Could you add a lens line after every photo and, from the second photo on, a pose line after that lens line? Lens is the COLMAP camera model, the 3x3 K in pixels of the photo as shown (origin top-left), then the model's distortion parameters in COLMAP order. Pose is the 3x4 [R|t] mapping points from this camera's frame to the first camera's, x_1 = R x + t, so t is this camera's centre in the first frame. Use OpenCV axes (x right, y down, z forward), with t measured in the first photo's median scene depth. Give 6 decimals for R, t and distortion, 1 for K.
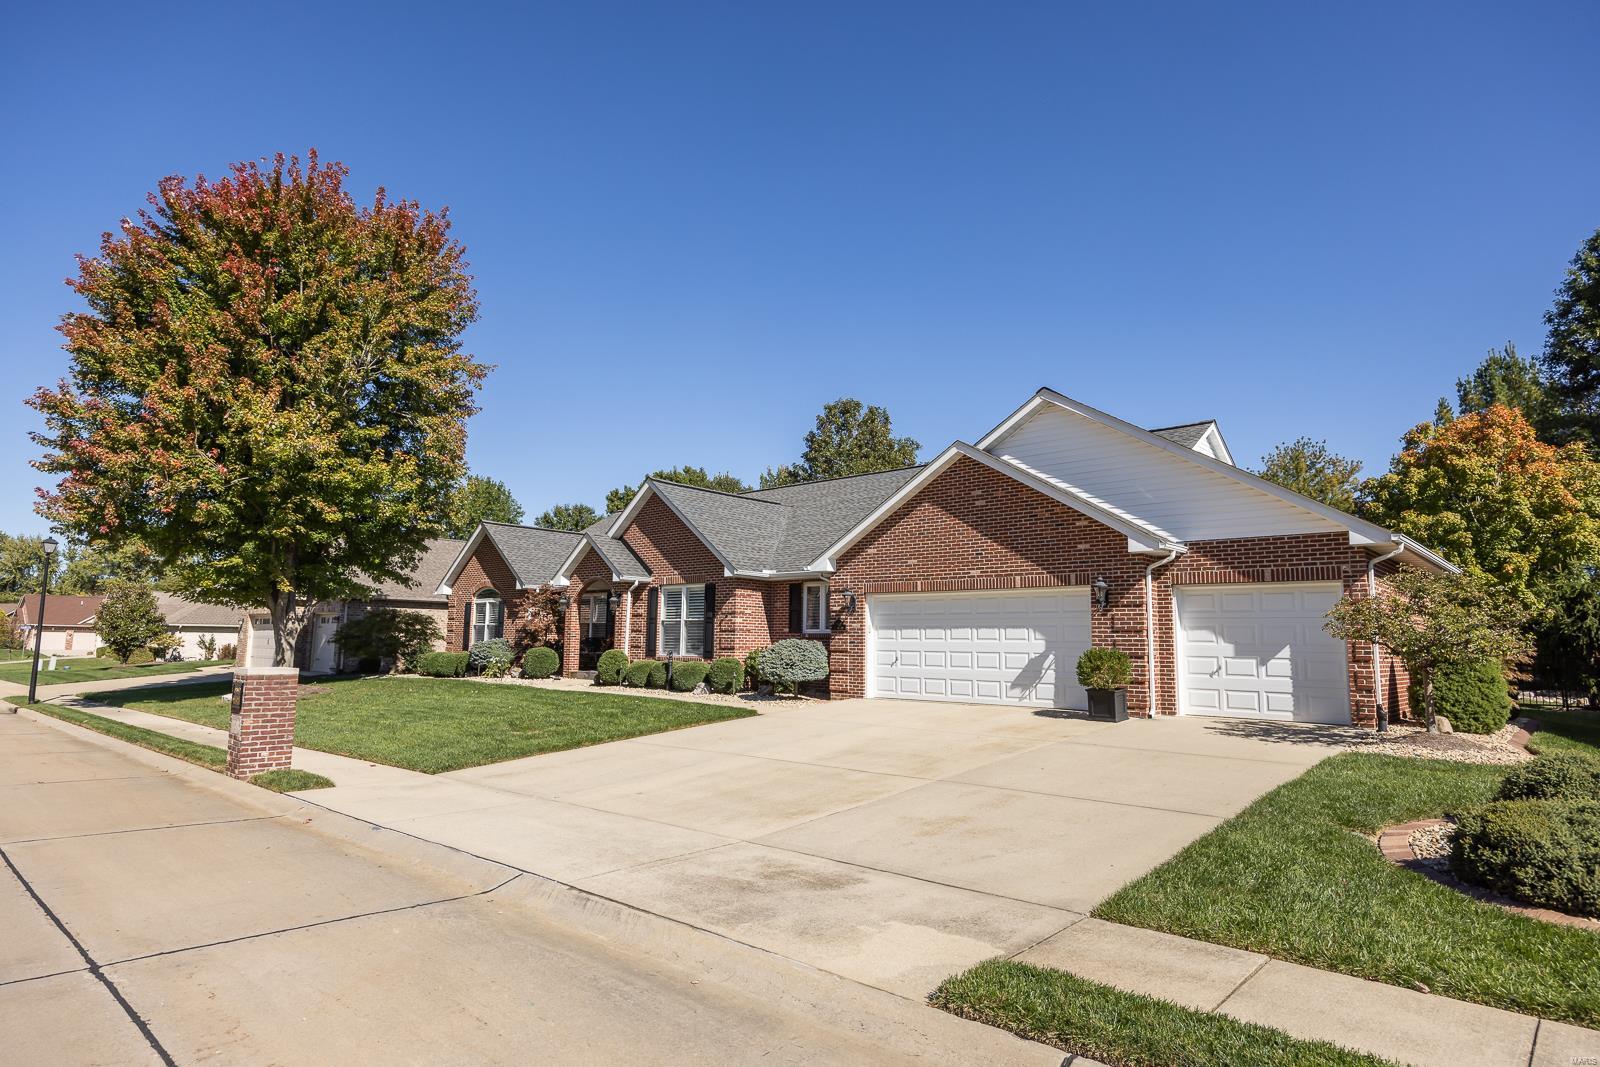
lens RADIAL K [[910.4, 0, 800.0], [0, 910.4, 533.5], [0, 0, 1]] dist [-0.031308, -0.000117]
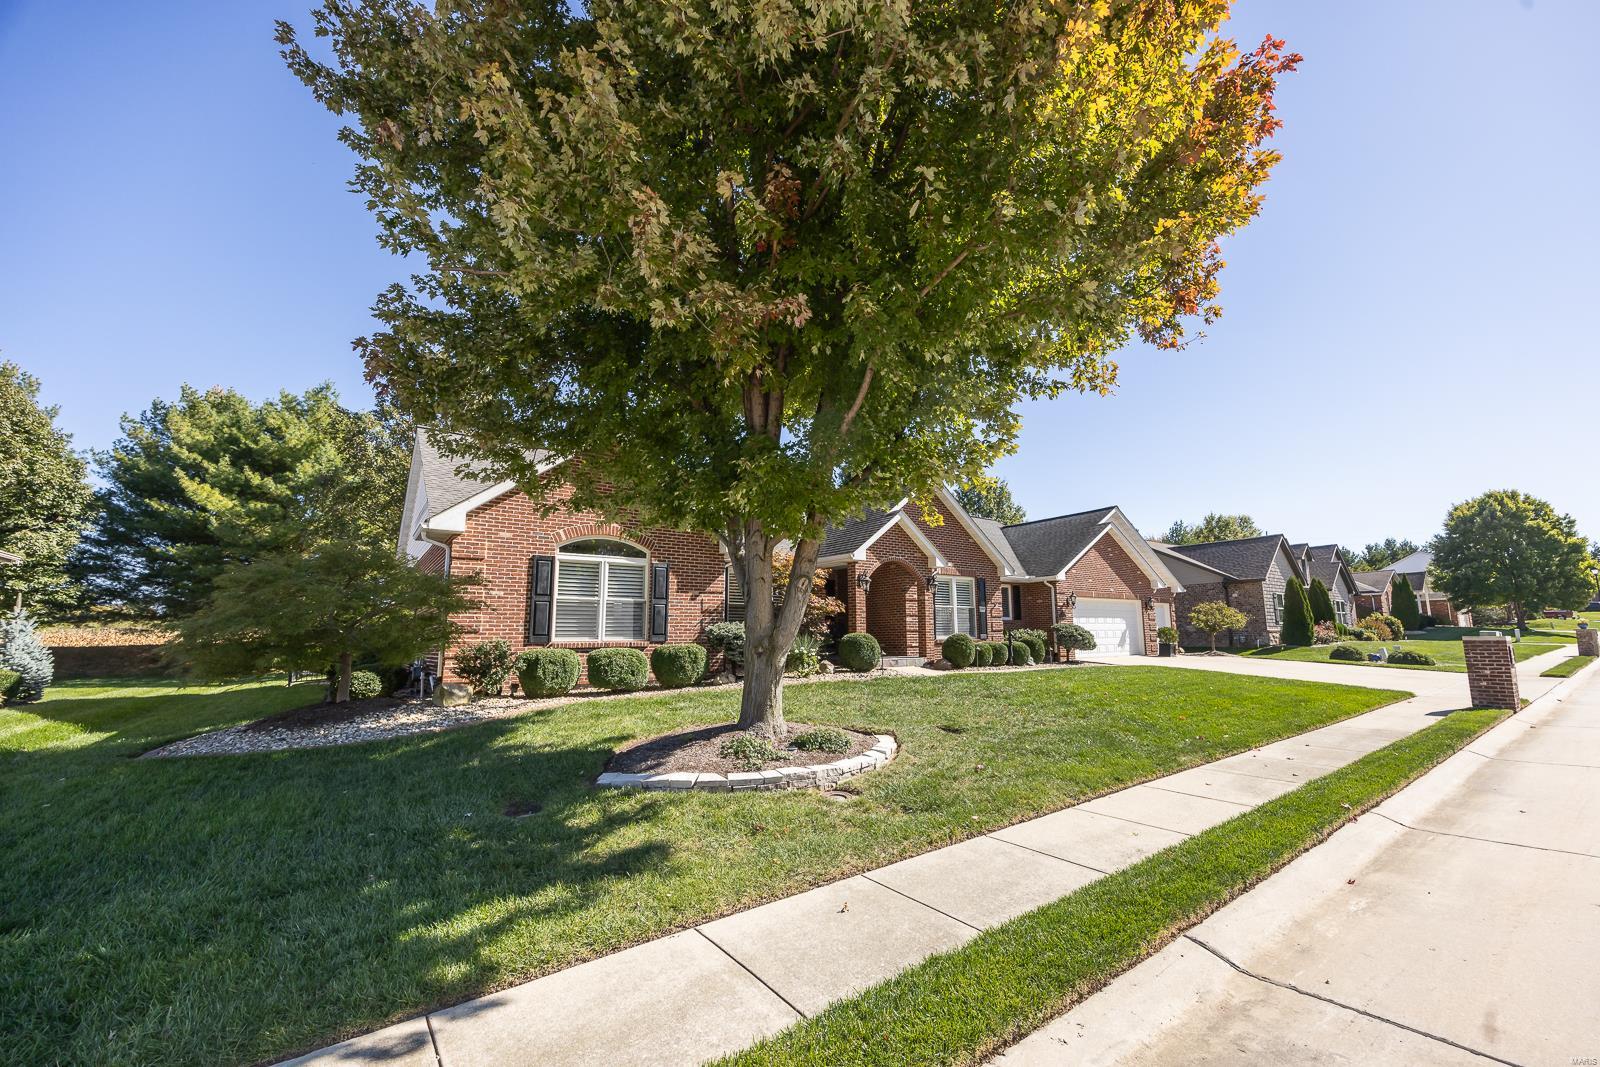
lens RADIAL K [[617.7, 0, 831.5], [0, 617.7, 566.9], [0, 0, 1]] dist [0.000105, 0.000012]
pose [[0.176145, 0.087989, 0.980424, -1.089196], [-0.114702, 0.991047, -0.068335, 0.137757], [-0.977659, -0.100420, 0.184660, 1.197599]]
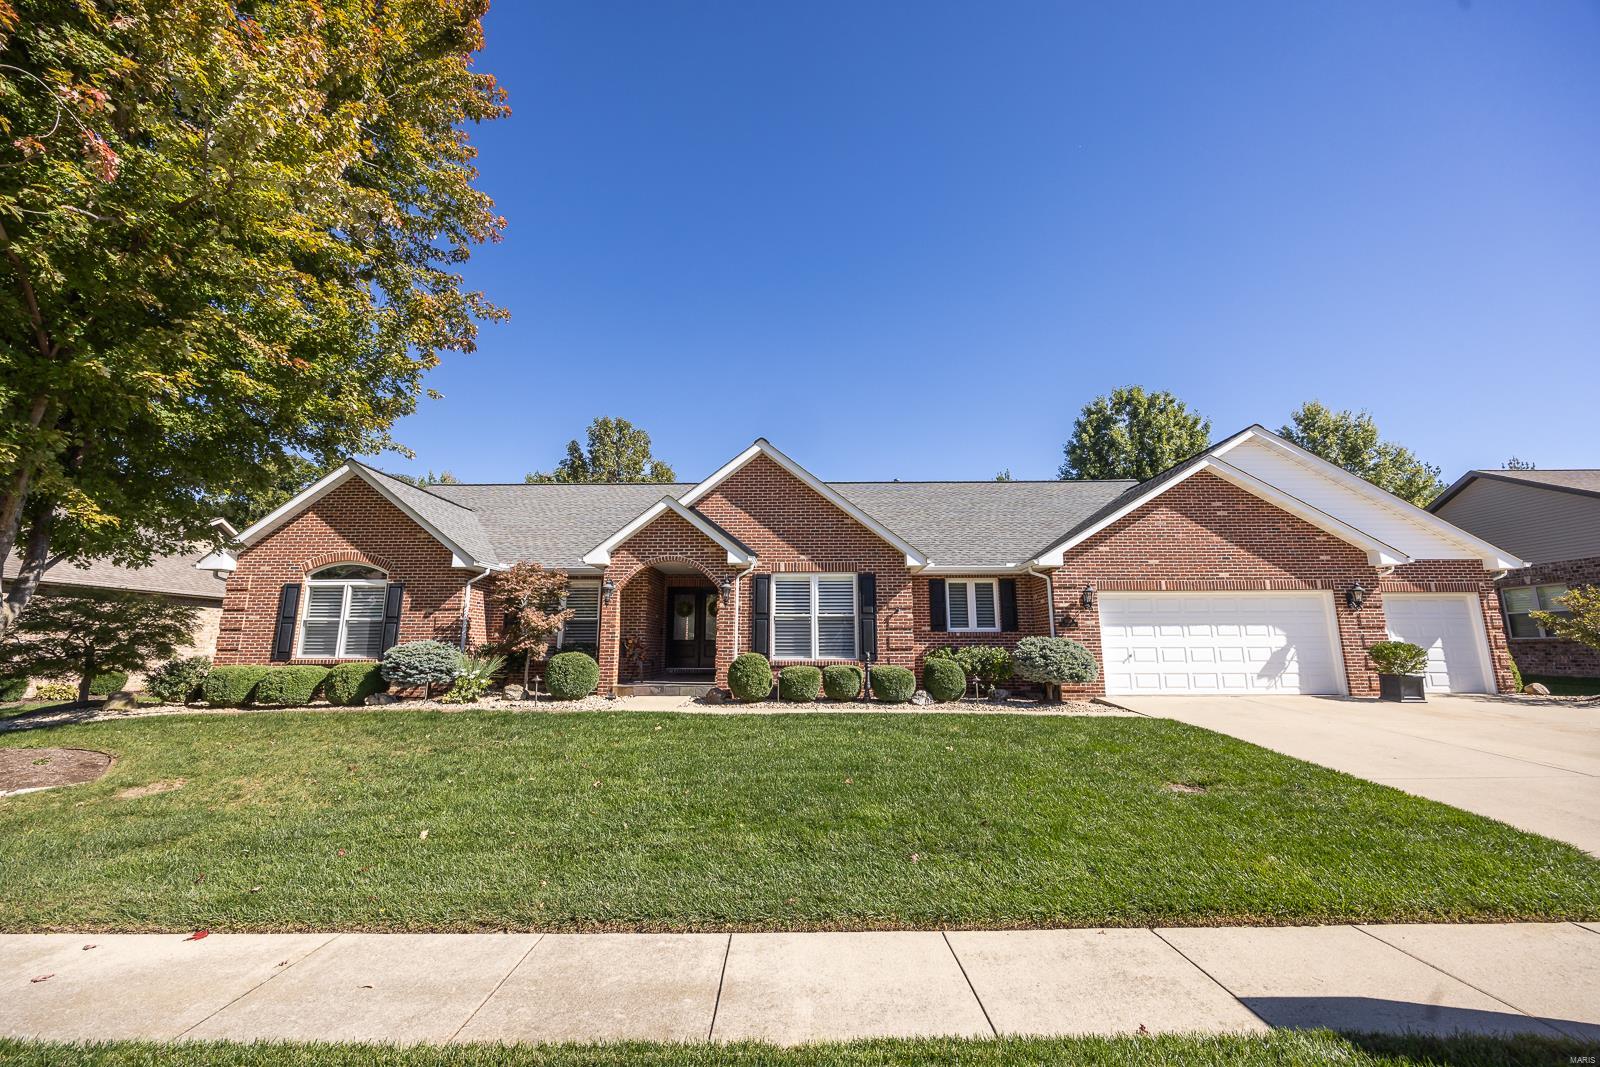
lens RADIAL K [[622.5, 0, 800.0], [0, 622.5, 533.5], [0, 0, 1]] dist [-0.011983, 0.000009]
pose [[0.739633, 0.106913, 0.664464, -0.616759], [-0.070631, 0.994180, -0.081342, 0.080412], [-0.669293, 0.013232, 0.742880, 0.694597]]
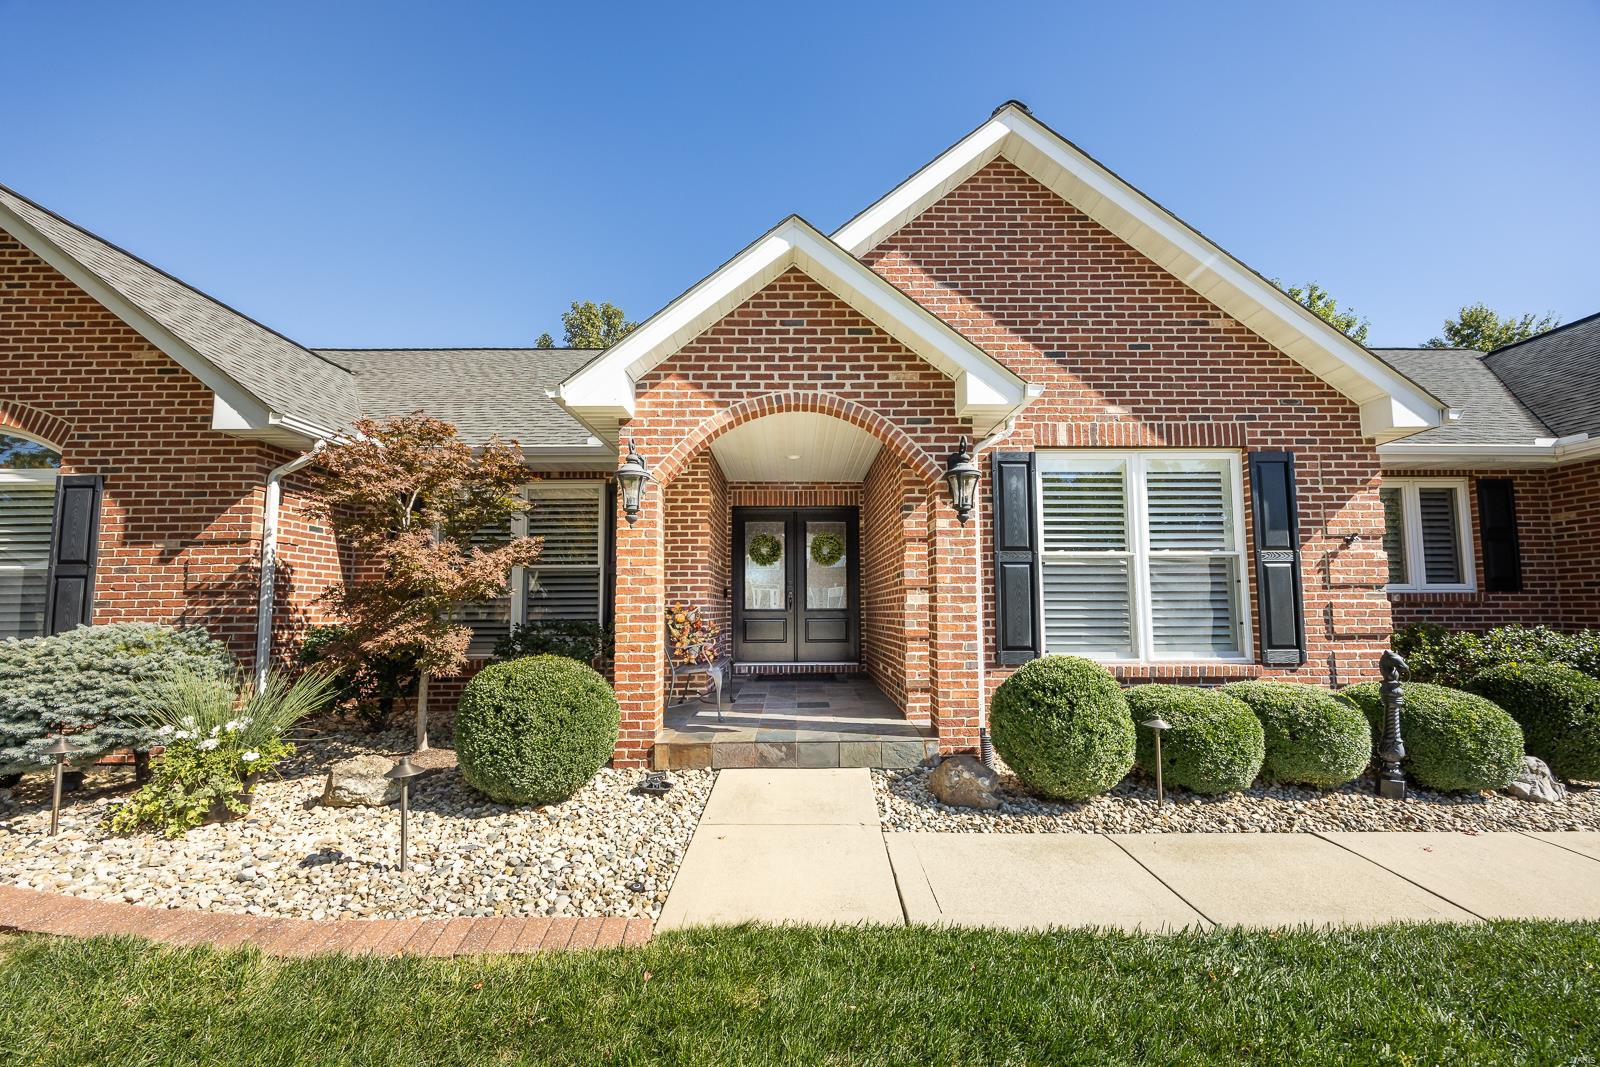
lens RADIAL K [[641.4, 0, 808.5], [0, 641.4, 561.1], [0, 0, 1]] dist [-0.000704, 0.000088]
pose [[0.722023, 0.031510, 0.691151, -0.450302], [-0.069562, 0.997207, 0.027206, 0.117926], [-0.688363, -0.067721, 0.722198, 1.079246]]
